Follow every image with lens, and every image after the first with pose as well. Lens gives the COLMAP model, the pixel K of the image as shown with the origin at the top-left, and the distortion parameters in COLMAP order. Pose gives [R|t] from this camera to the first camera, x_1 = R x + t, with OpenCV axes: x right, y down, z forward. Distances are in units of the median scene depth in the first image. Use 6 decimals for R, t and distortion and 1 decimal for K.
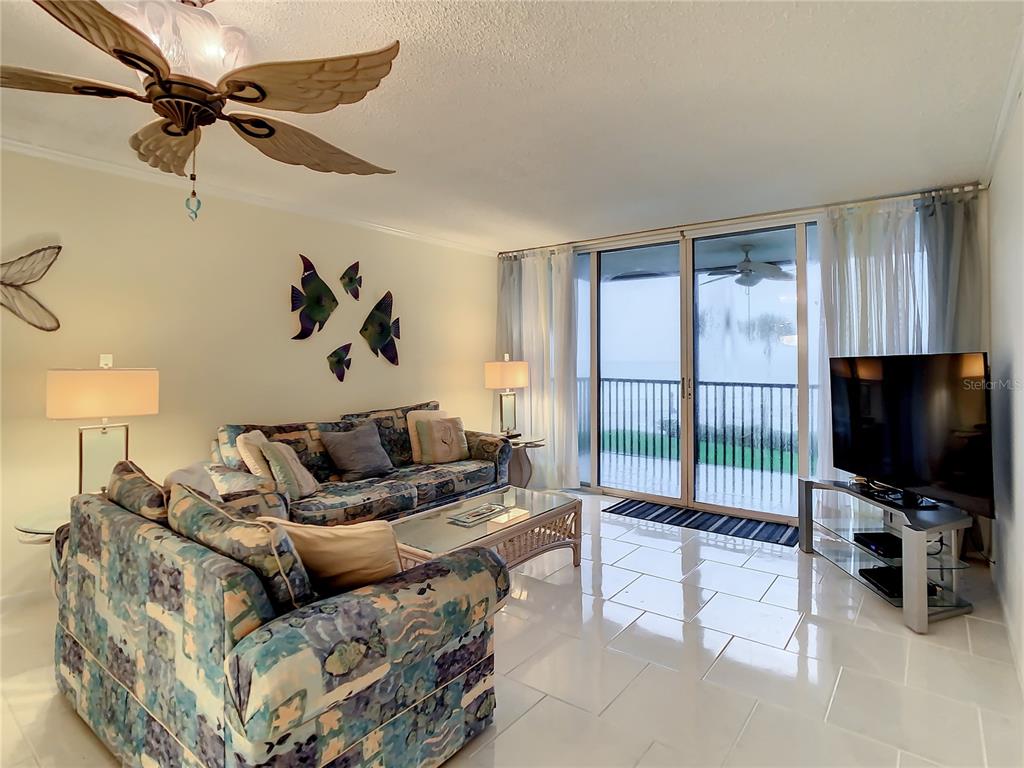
lens RADIAL K [[567.9, 0, 510.9], [0, 567.9, 356.2], [0, 0, 1]] dist [-0.026732, -0.003269]
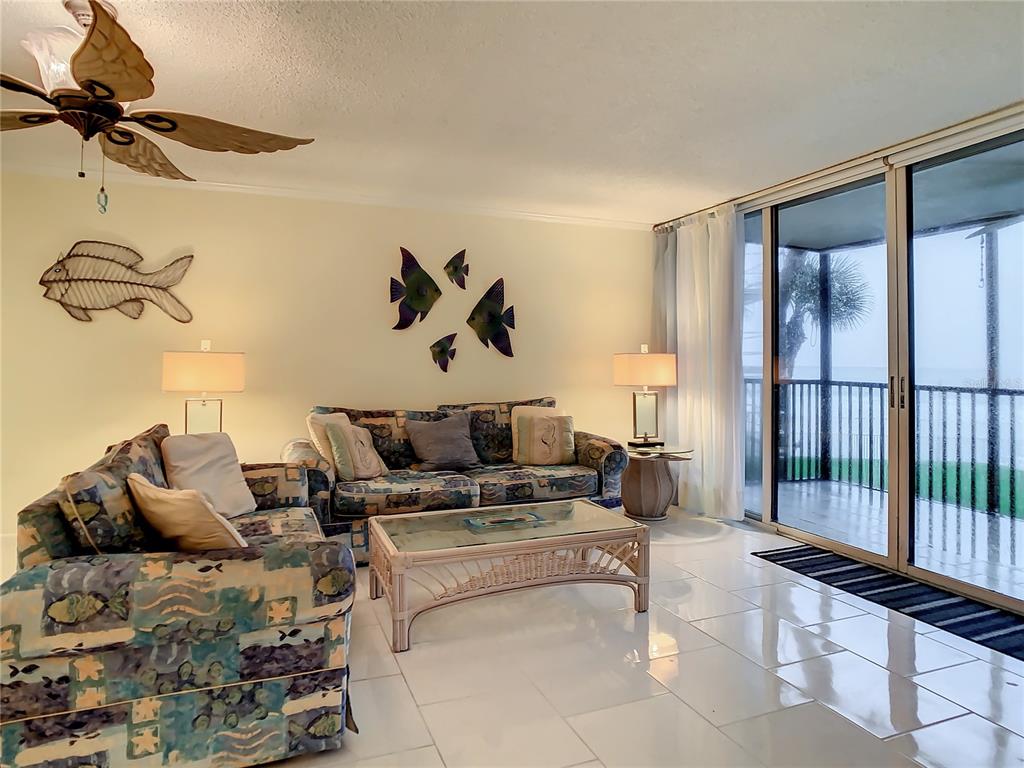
lens RADIAL K [[583.8, 0, 431.9], [0, 583.8, 354.0], [0, 0, 1]] dist [-0.016429, 0.000509]
pose [[0.829848, 0.000669, -0.557989, 0.262653], [-0.006012, 0.999952, -0.007743, 0.022531], [0.557957, 0.009780, 0.829813, 0.148321]]
